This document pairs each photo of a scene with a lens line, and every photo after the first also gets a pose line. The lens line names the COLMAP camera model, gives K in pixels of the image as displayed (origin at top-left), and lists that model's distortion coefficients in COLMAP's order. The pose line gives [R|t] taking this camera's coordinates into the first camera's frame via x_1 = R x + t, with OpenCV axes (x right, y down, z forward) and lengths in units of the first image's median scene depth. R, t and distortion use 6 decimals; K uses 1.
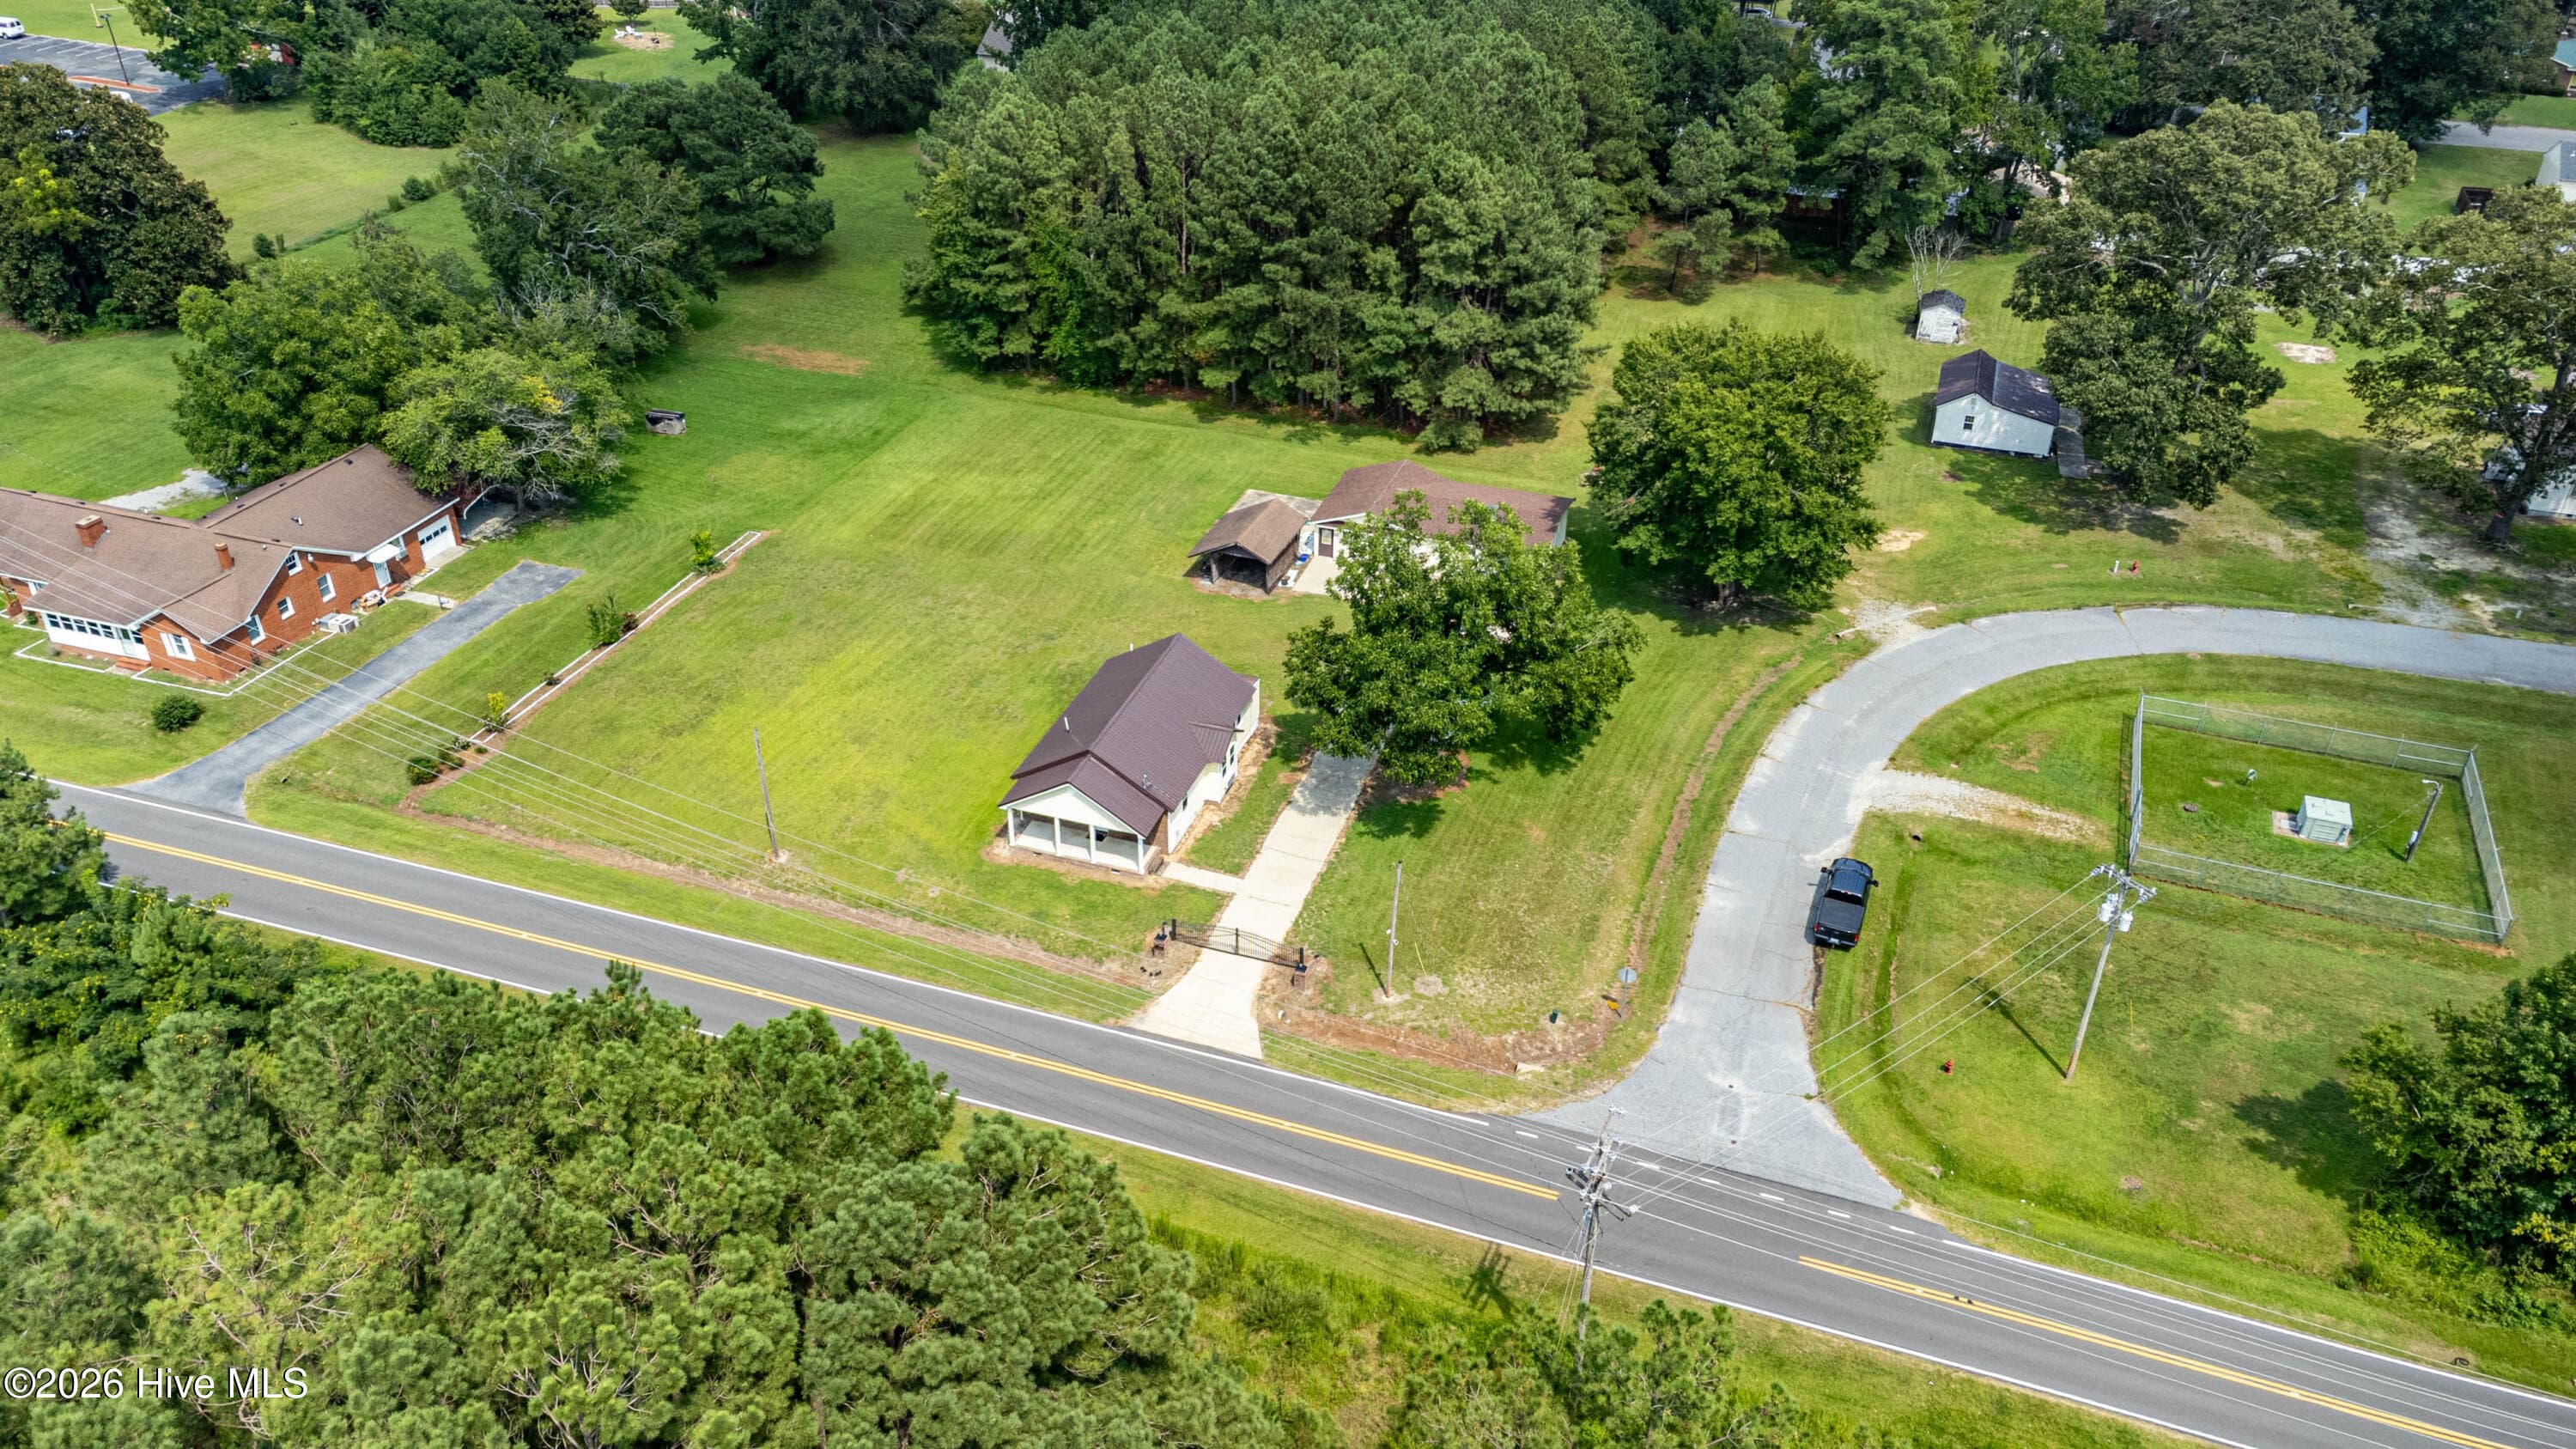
lens RADIAL K [[1918.3, 0, 1286.5], [0, 1918.3, 736.2], [0, 0, 1]] dist [0.028969, 0.073399]
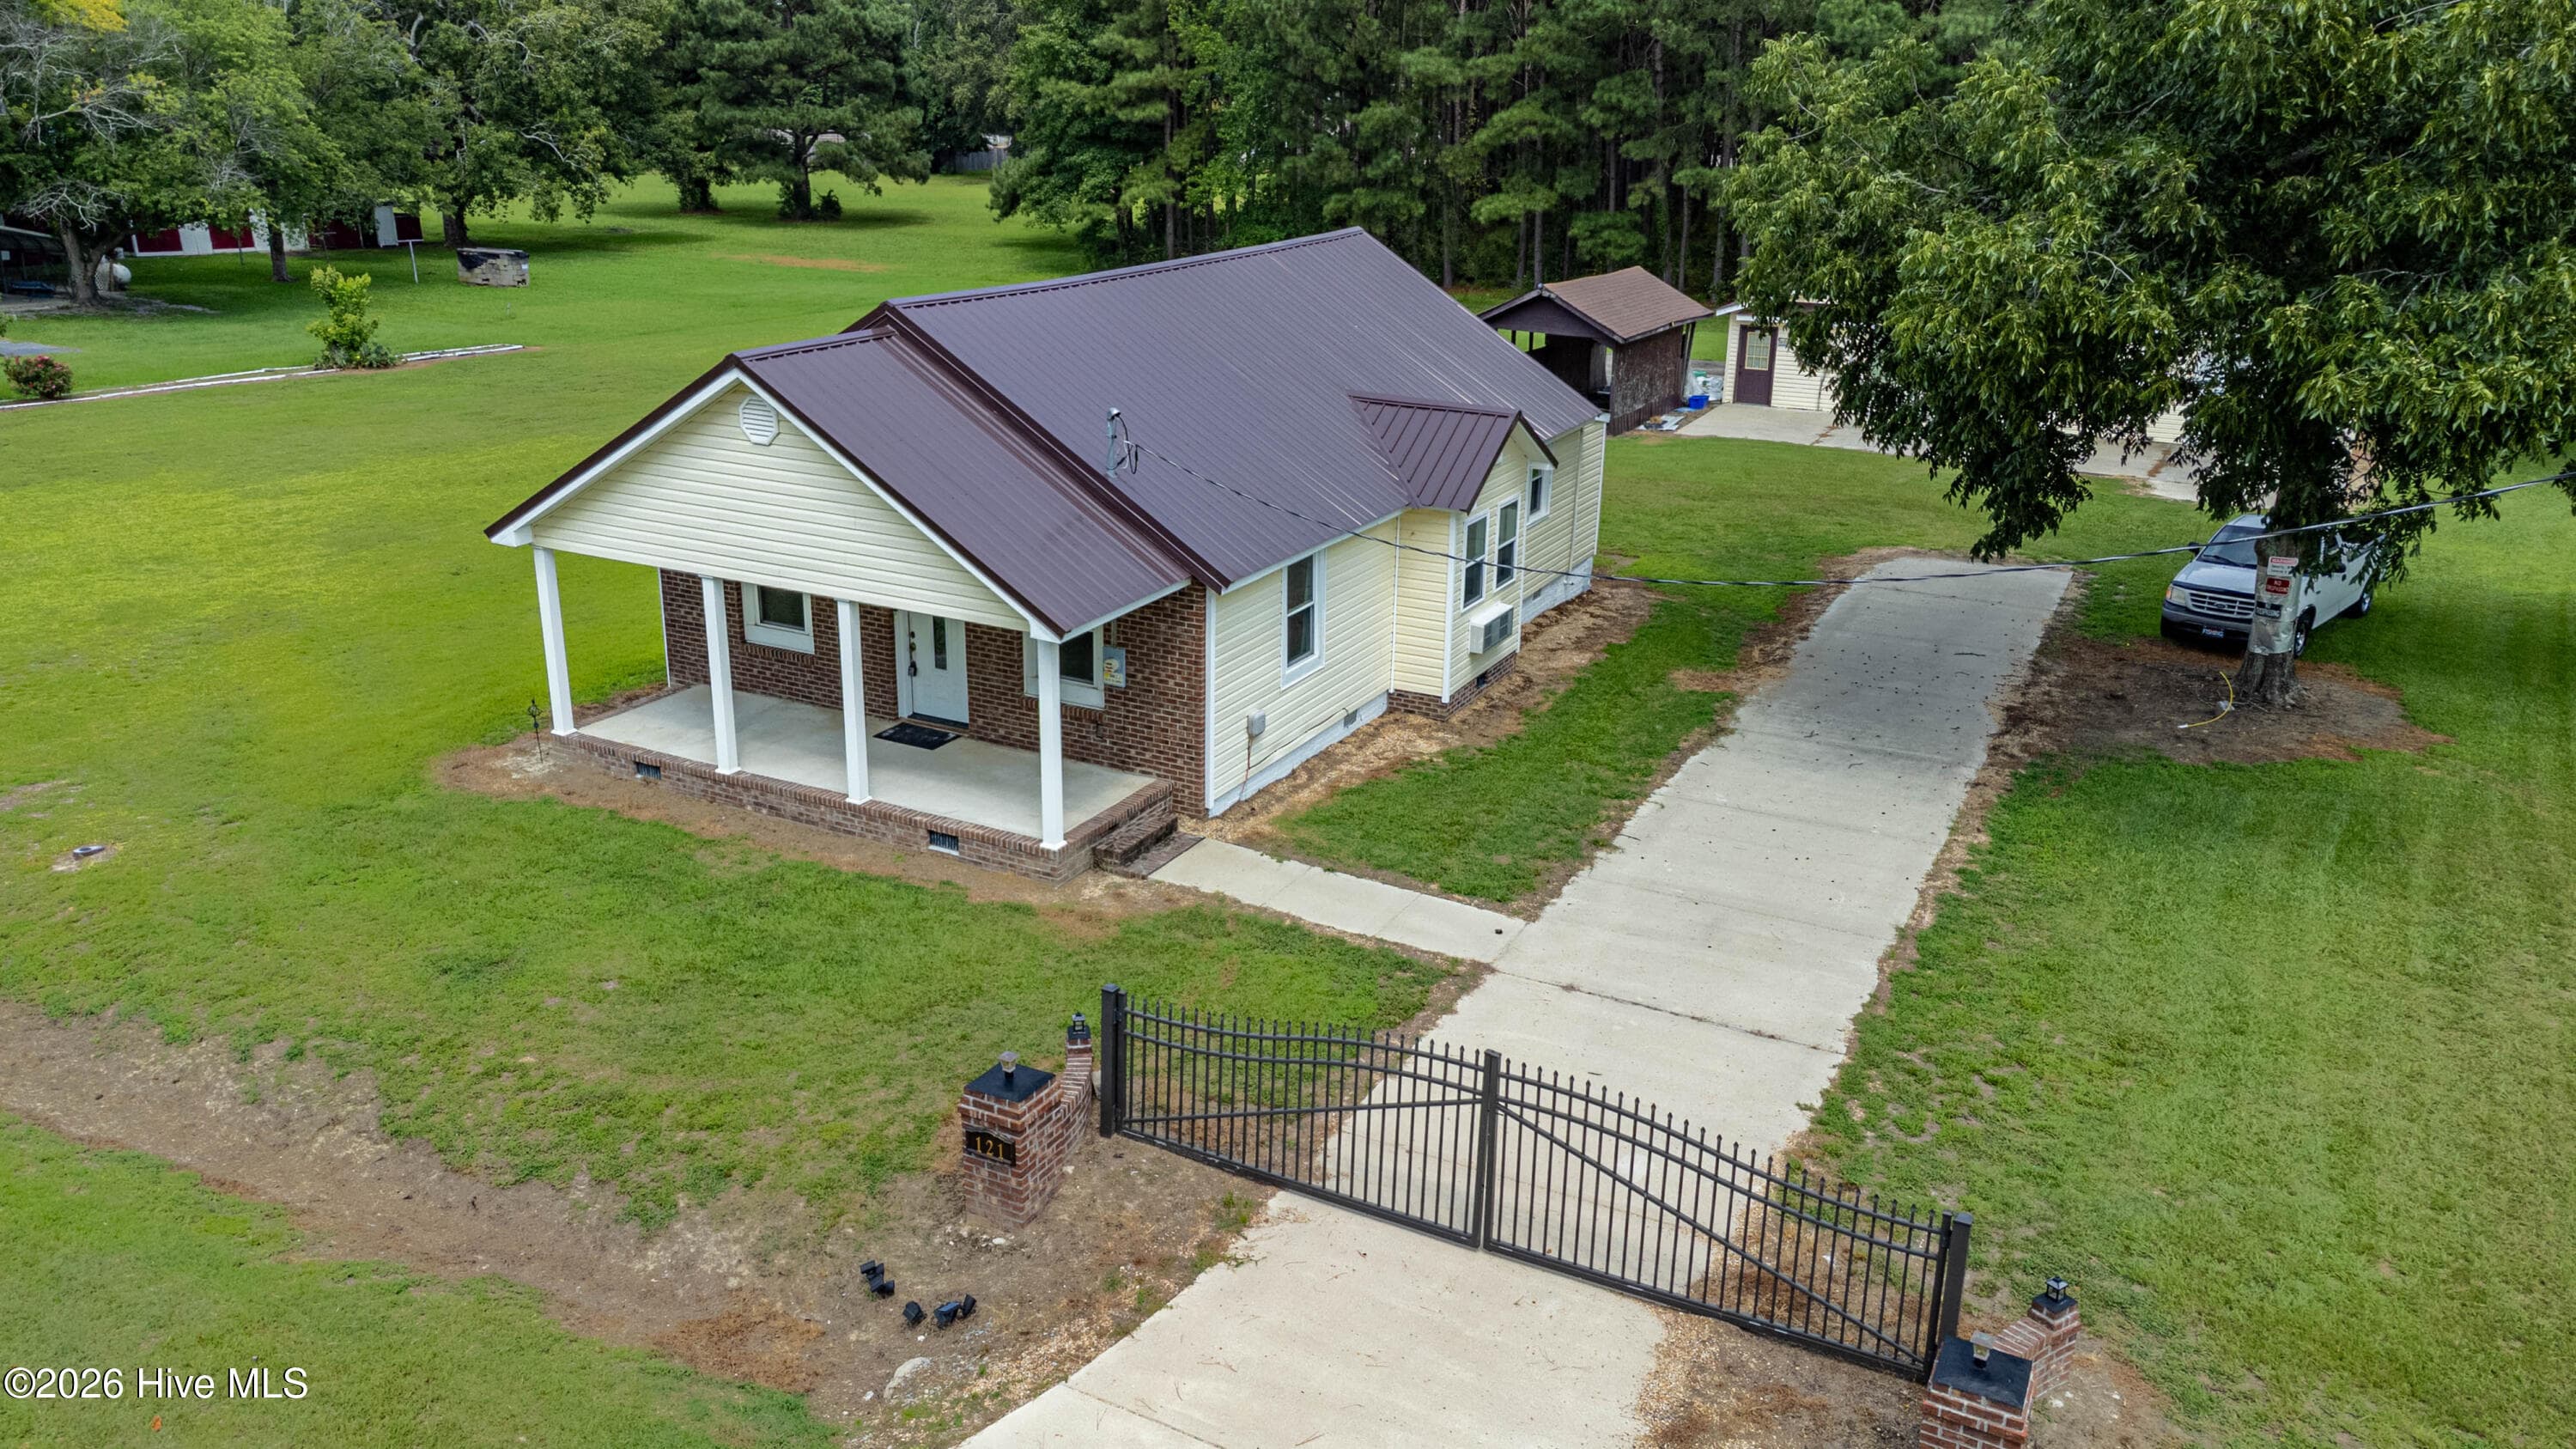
lens RADIAL K [[1937.5, 0, 1275.8], [0, 1937.5, 712.2], [0, 0, 1]] dist [0.035397, 0.114021]
pose [[0.987502, 0.055740, -0.147418, -0.016826], [-0.089762, 0.967752, -0.235369, 0.087338], [0.129544, 0.245660, 0.960661, 0.659691]]
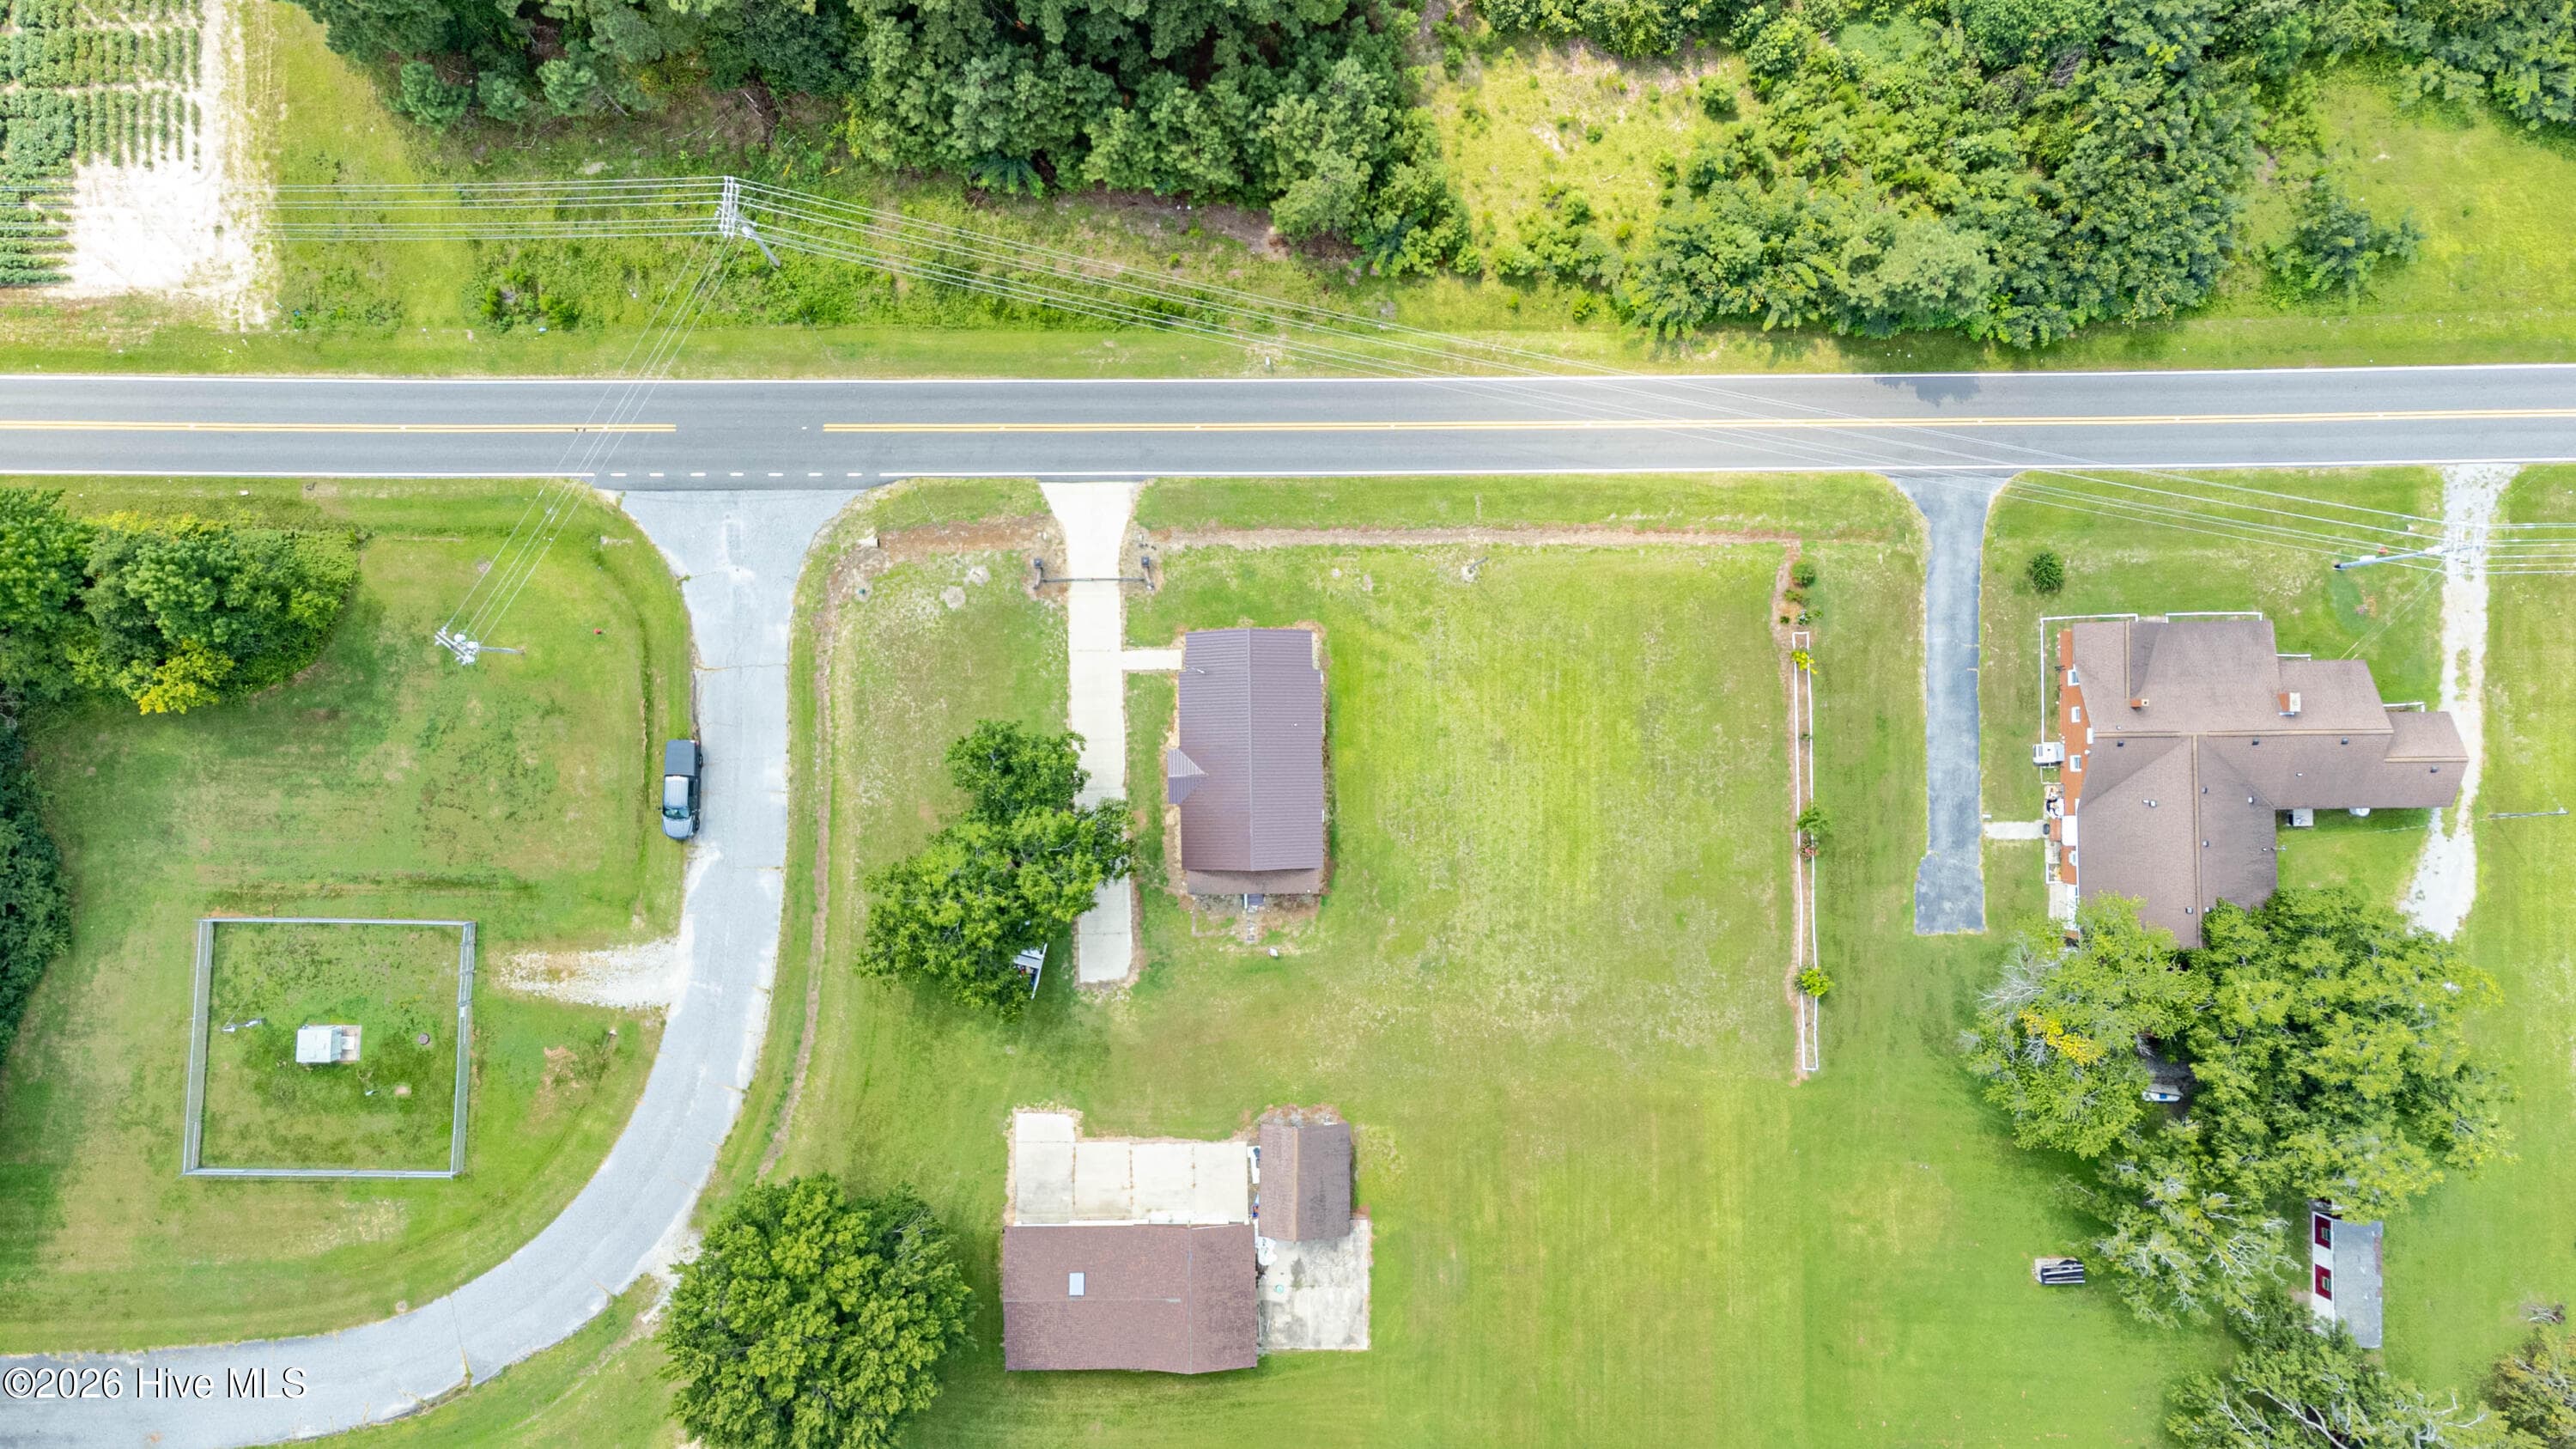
lens RADIAL K [[1937.5, 0, 1275.8], [0, 1937.5, 712.2], [0, 0, 1]] dist [0.035397, 0.114021]
pose [[-0.942688, 0.332897, -0.022773, -0.067455], [-0.191714, -0.484501, 0.853525, -0.905769], [0.273103, 0.808974, 0.520554, 0.304839]]
